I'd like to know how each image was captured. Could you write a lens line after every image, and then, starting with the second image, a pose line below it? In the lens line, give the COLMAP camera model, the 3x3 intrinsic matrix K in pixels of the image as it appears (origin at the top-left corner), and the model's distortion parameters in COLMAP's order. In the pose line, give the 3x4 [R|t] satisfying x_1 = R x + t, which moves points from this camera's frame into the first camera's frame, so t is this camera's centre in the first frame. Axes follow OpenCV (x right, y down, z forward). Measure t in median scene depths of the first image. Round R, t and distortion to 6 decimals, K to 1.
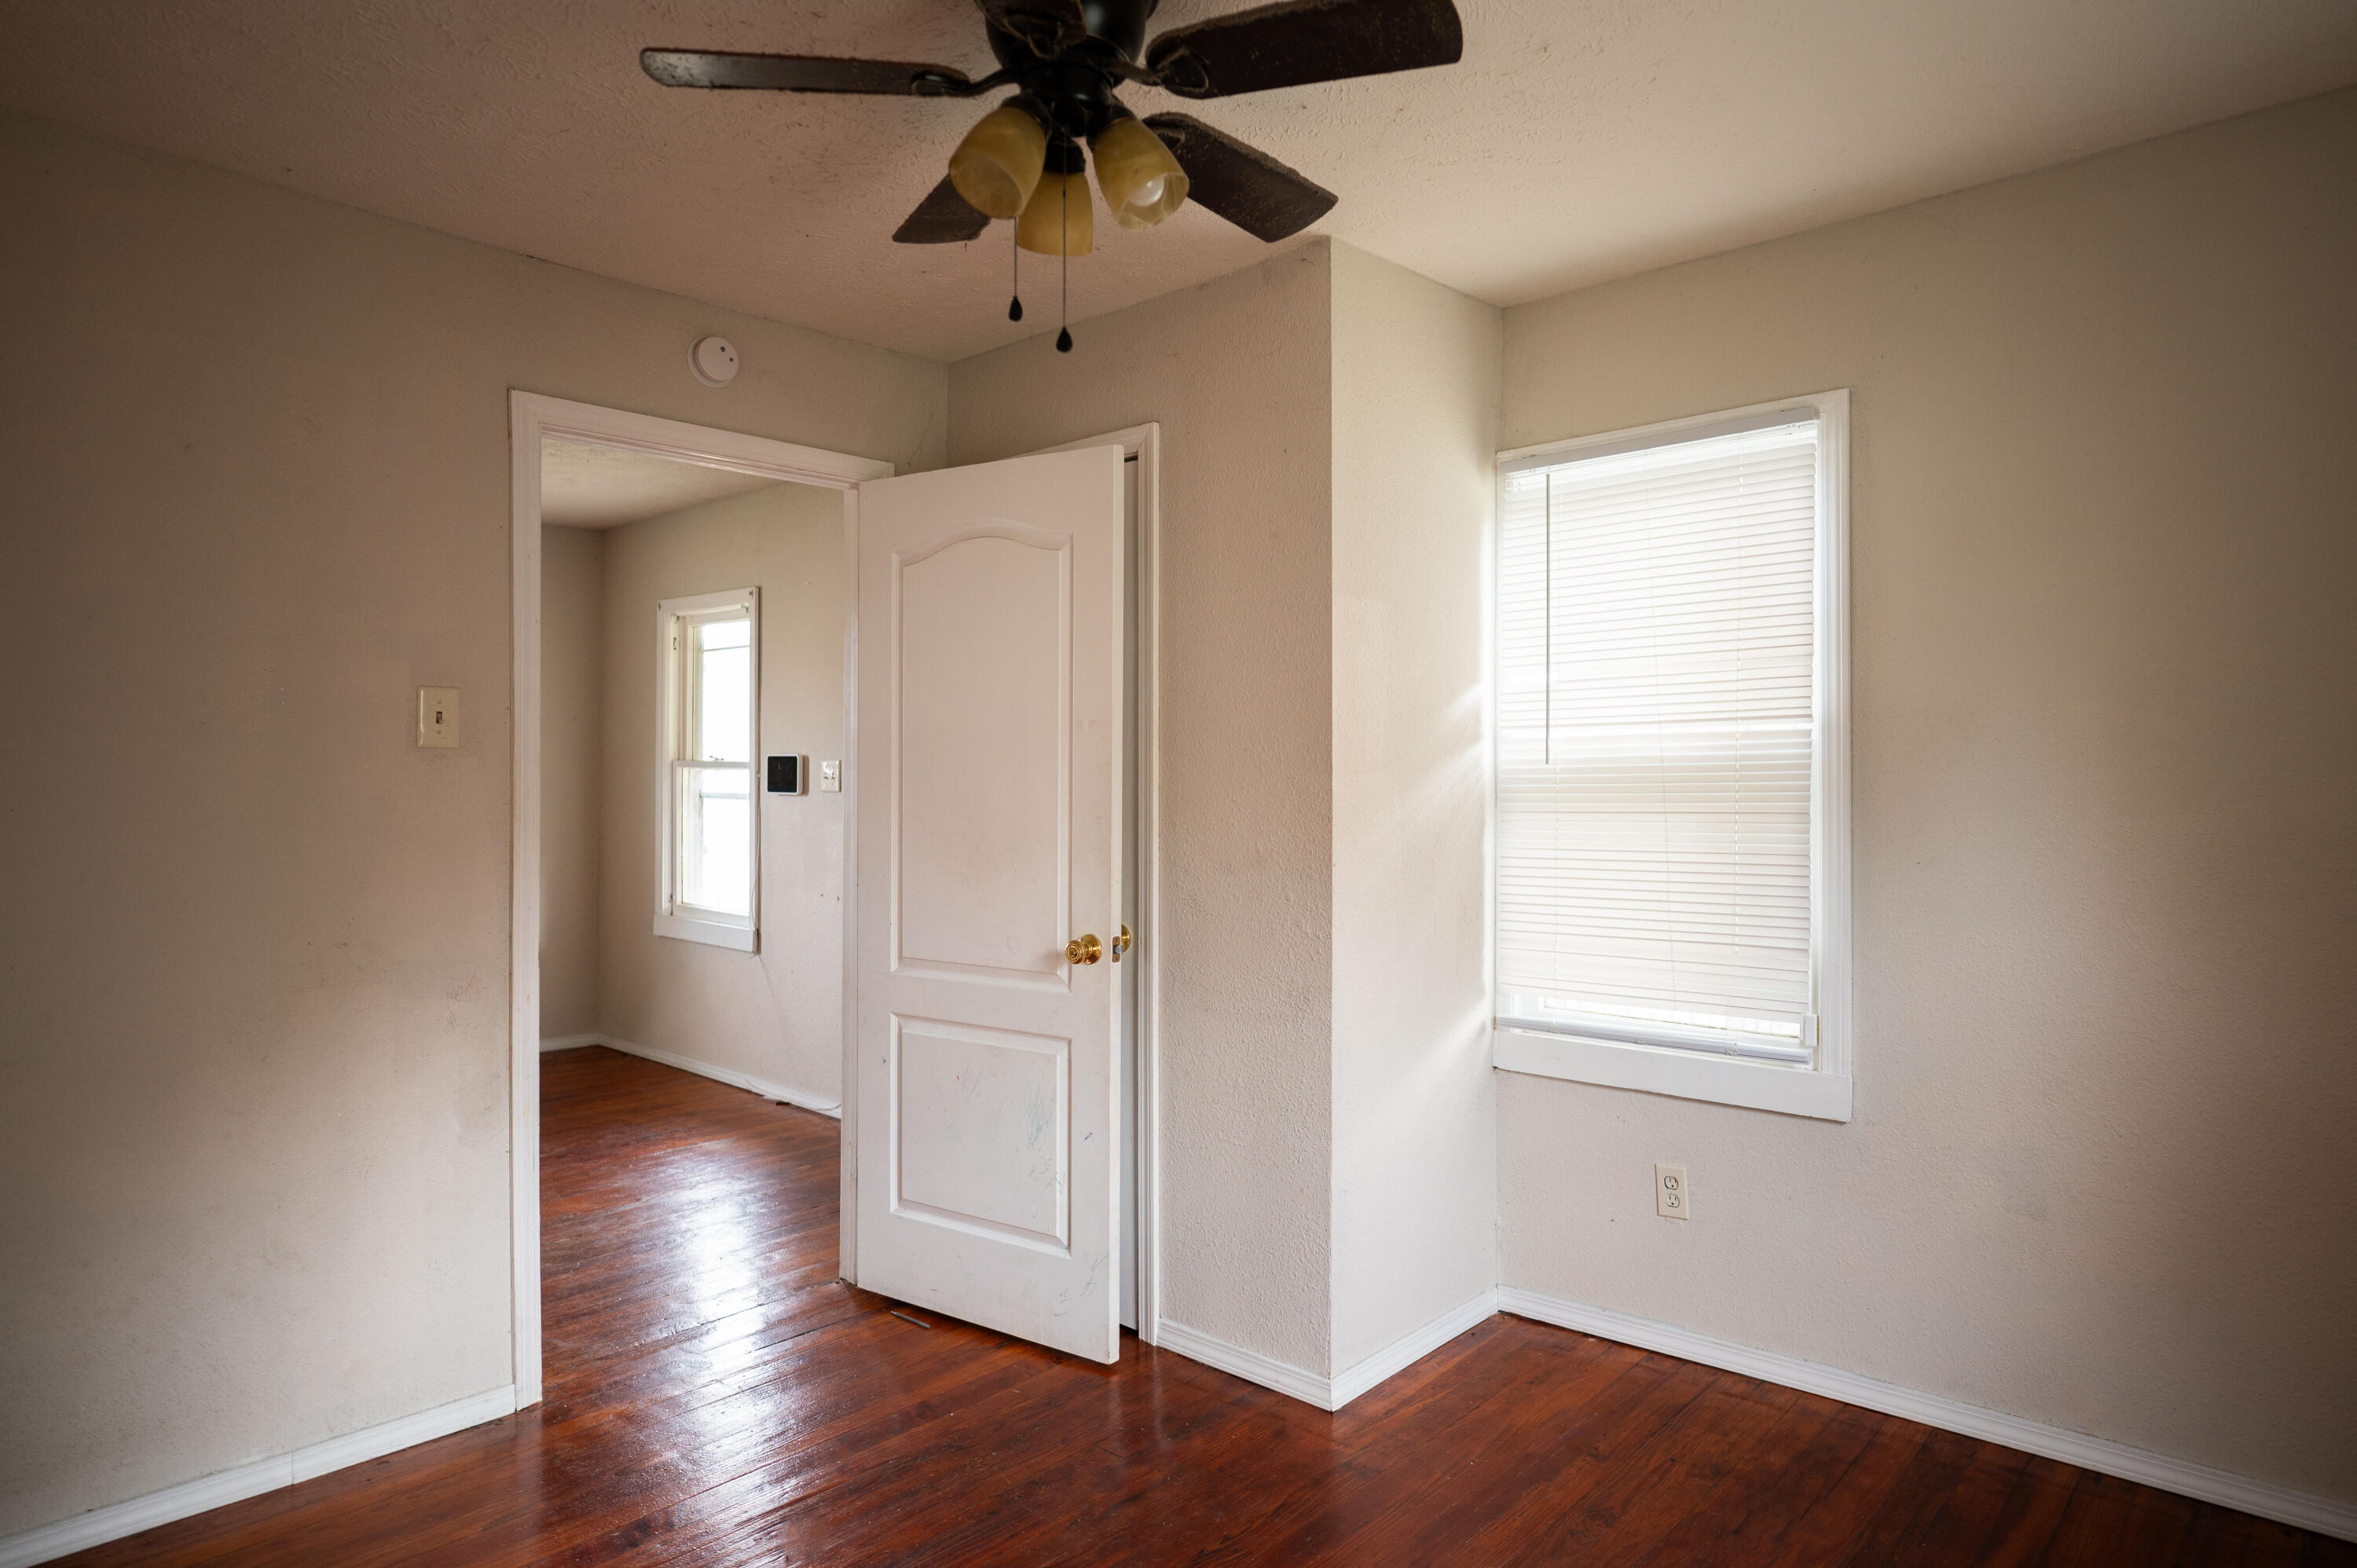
lens RADIAL K [[1340.0, 0, 1182.9], [0, 1340.0, 781.7], [0, 0, 1]] dist [-0.002593, 0.000072]
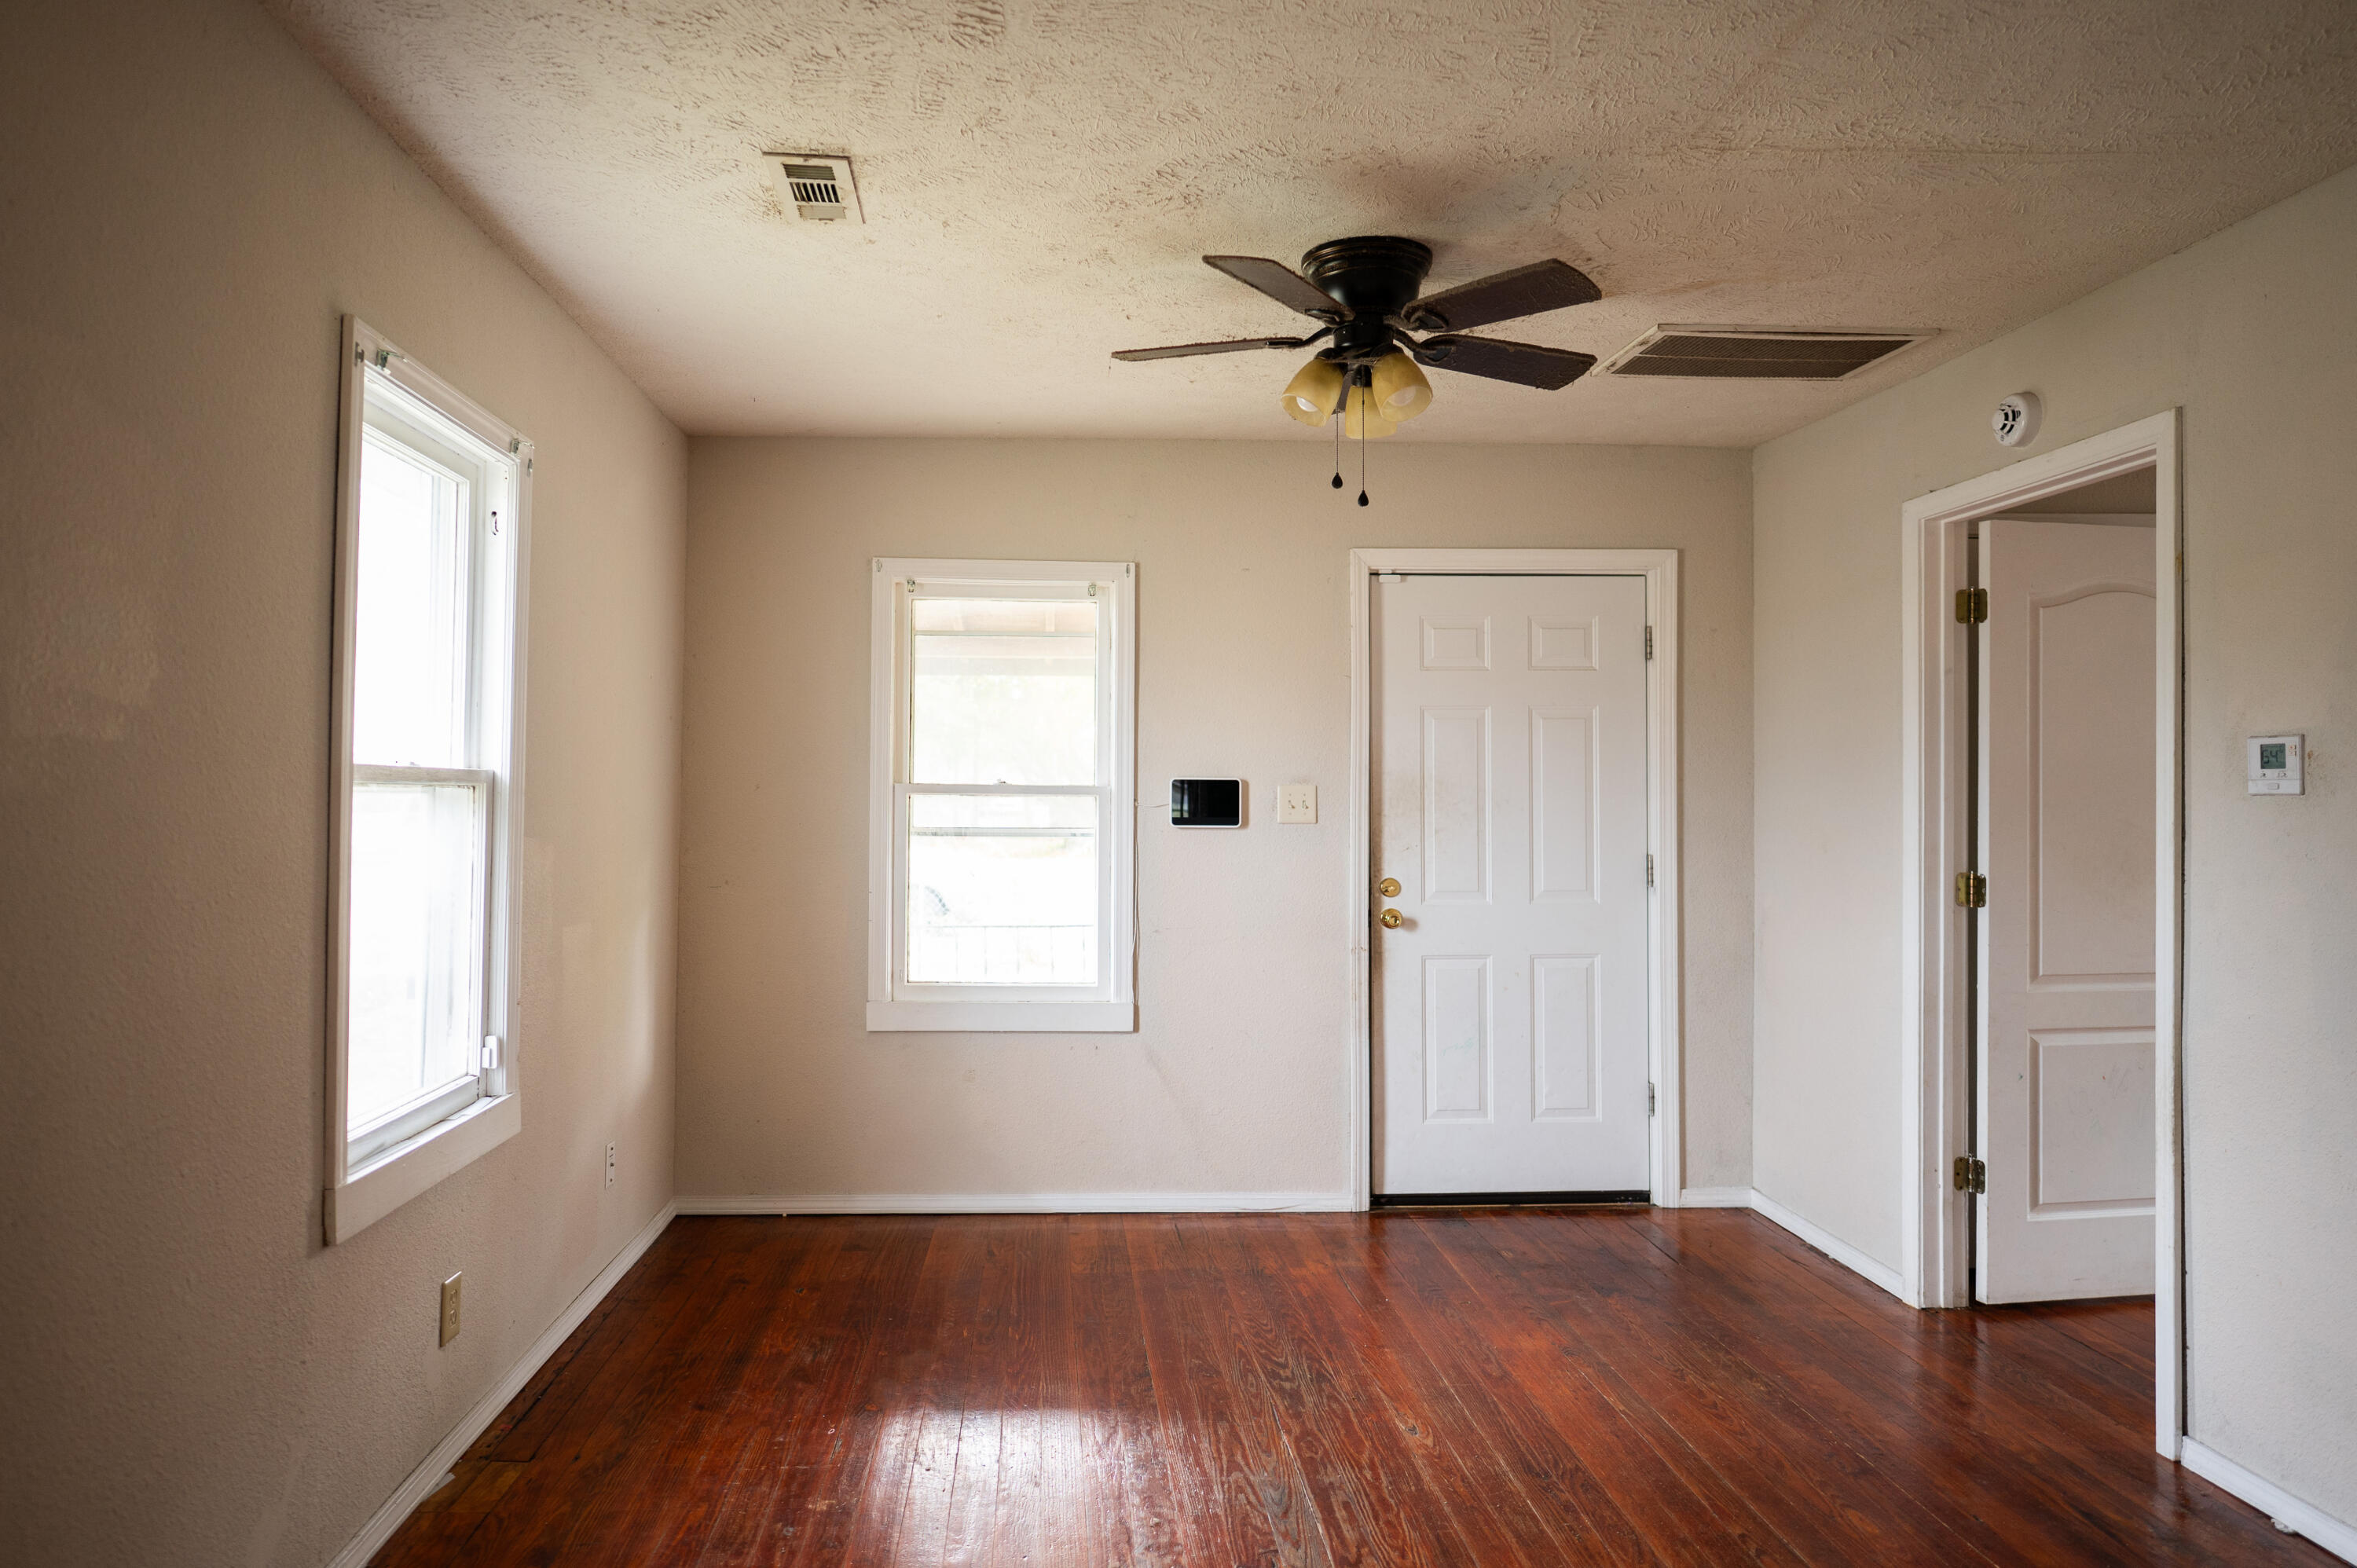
lens RADIAL K [[1413.7, 0, 1156.7], [0, 1413.7, 774.8], [0, 0, 1]] dist [-0.001647, -0.000436]
pose [[0.709934, 0.007950, 0.704223, -0.901734], [0.005005, 0.999854, -0.016332, -0.008597], [-0.704250, 0.015119, 0.709791, 0.416774]]
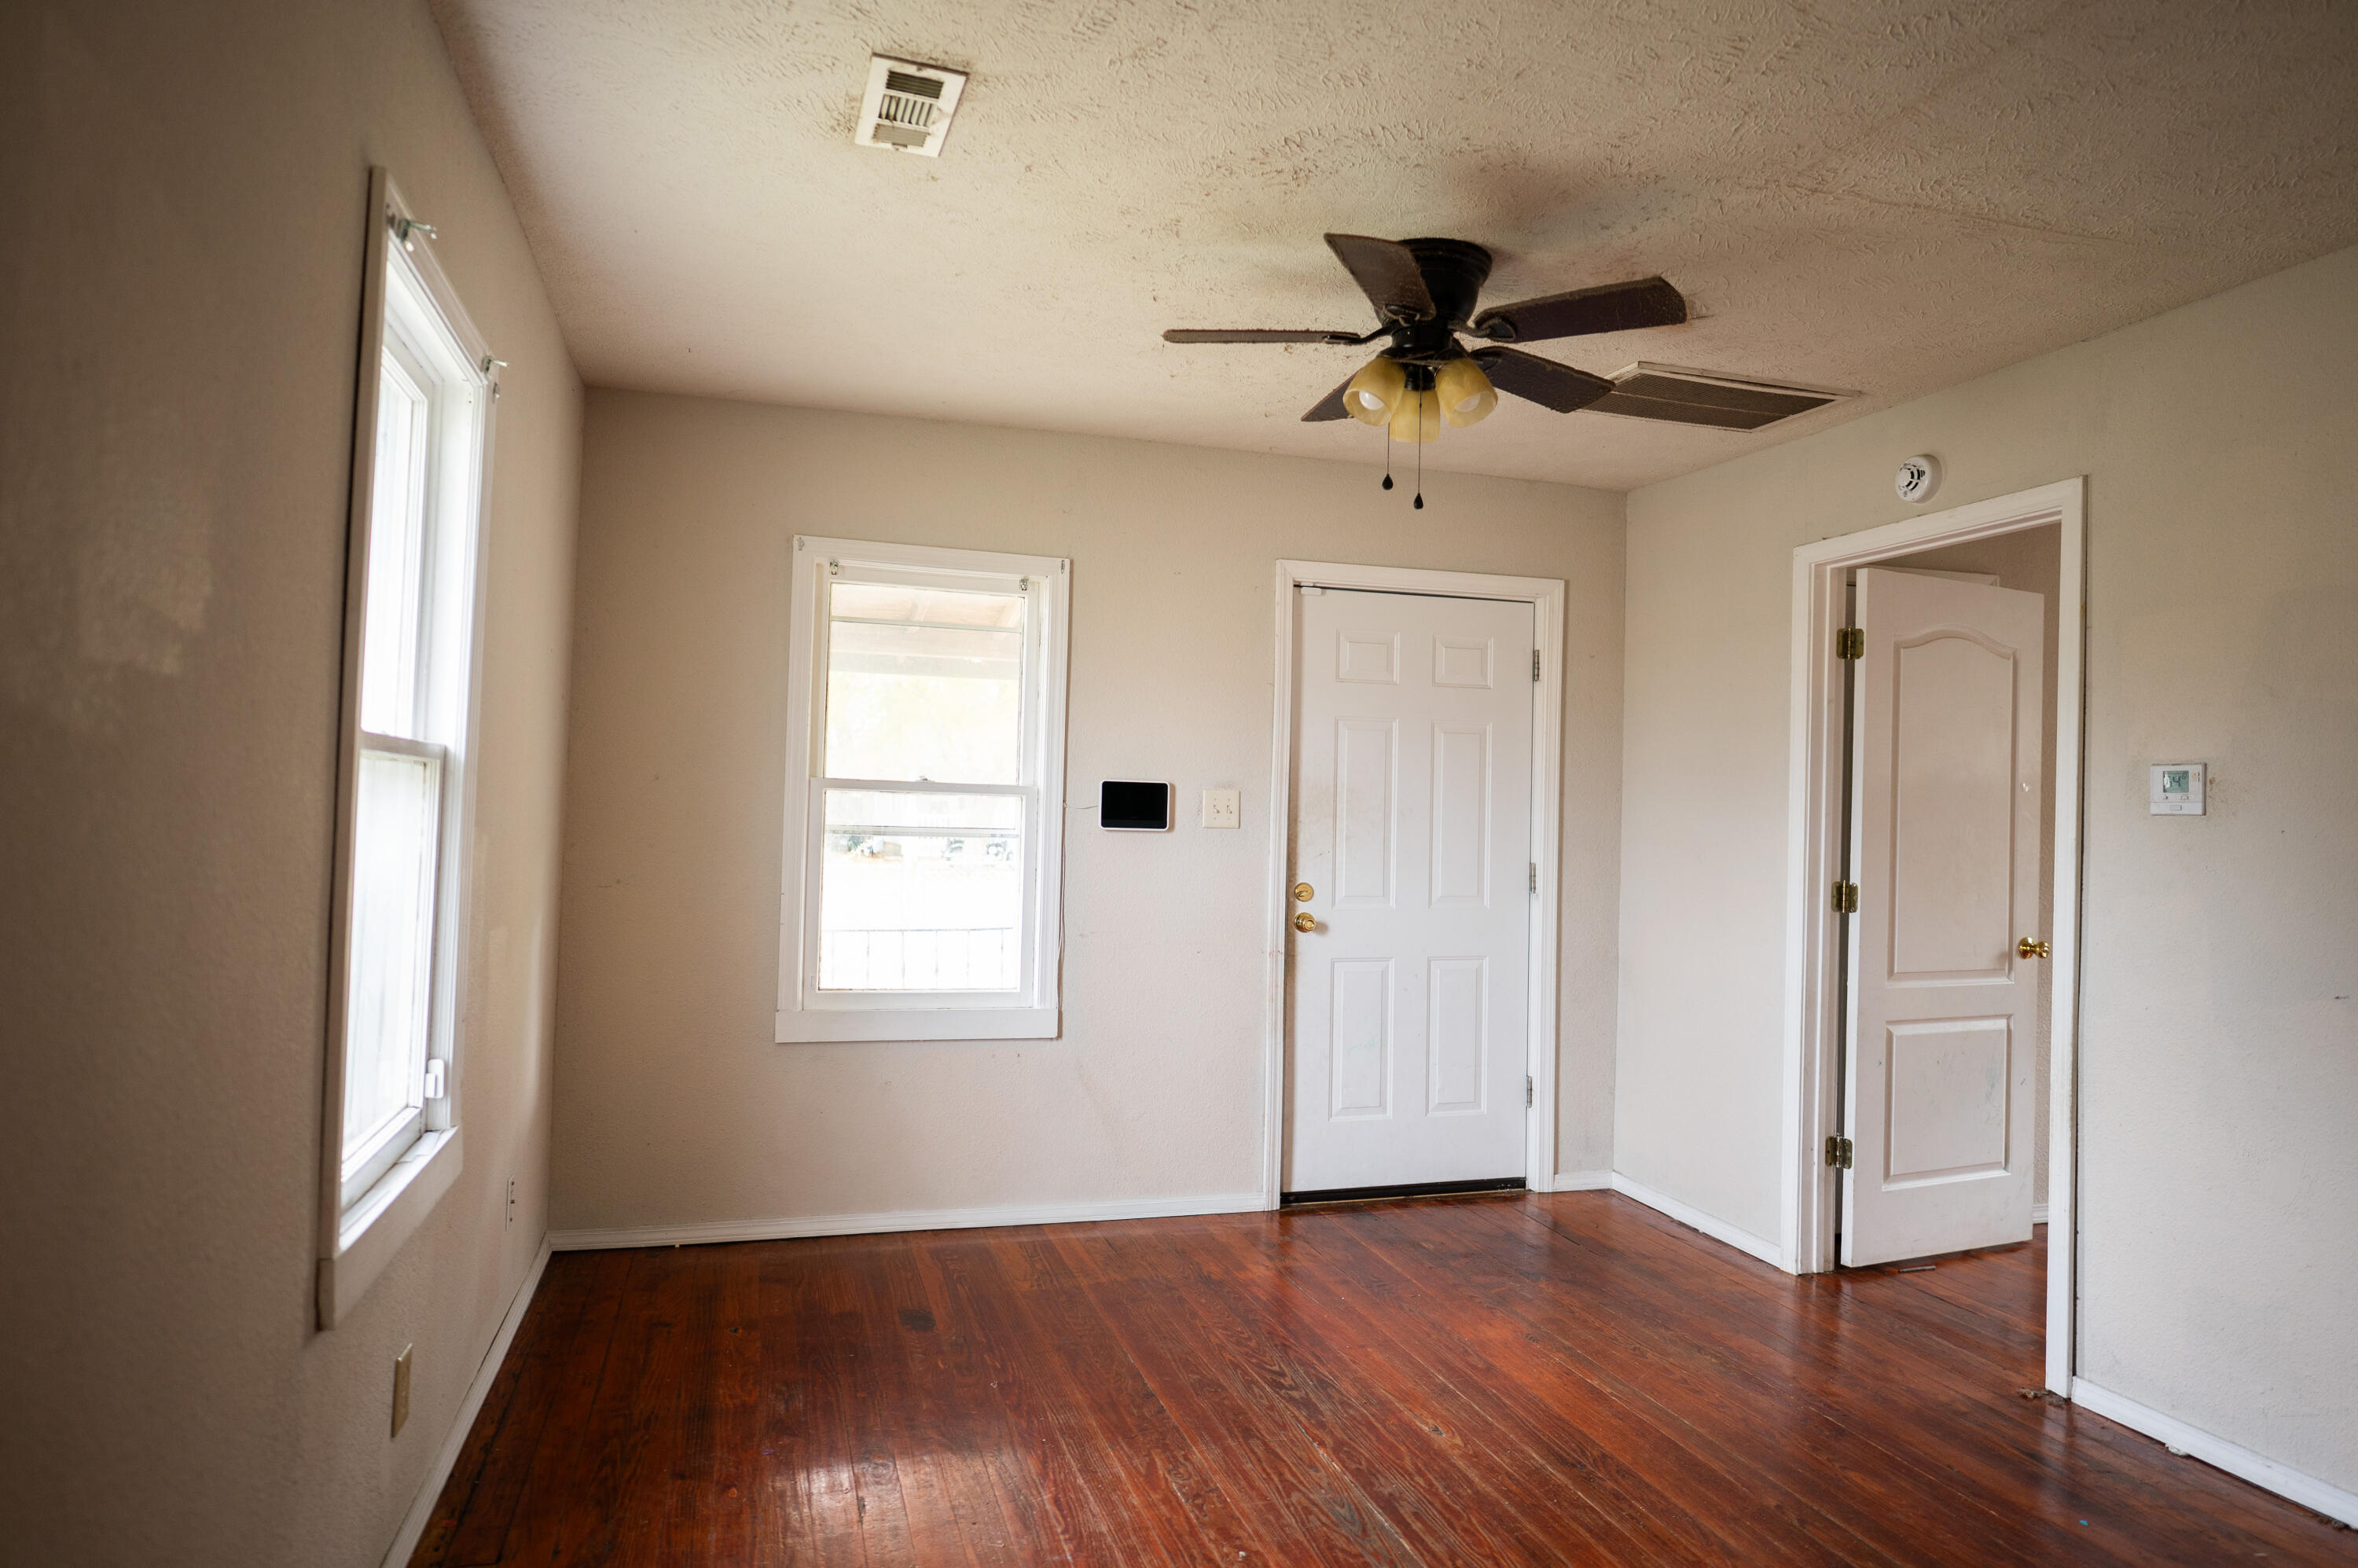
lens RADIAL K [[1340.6, 0, 1181.0], [0, 1340.6, 784.1], [0, 0, 1]] dist [-0.002593, 0.000072]
pose [[0.521455, 0.025749, 0.852890, -0.948581], [-0.016217, 0.999663, -0.020265, -0.002604], [-0.853125, -0.003265, 0.521697, 0.556255]]
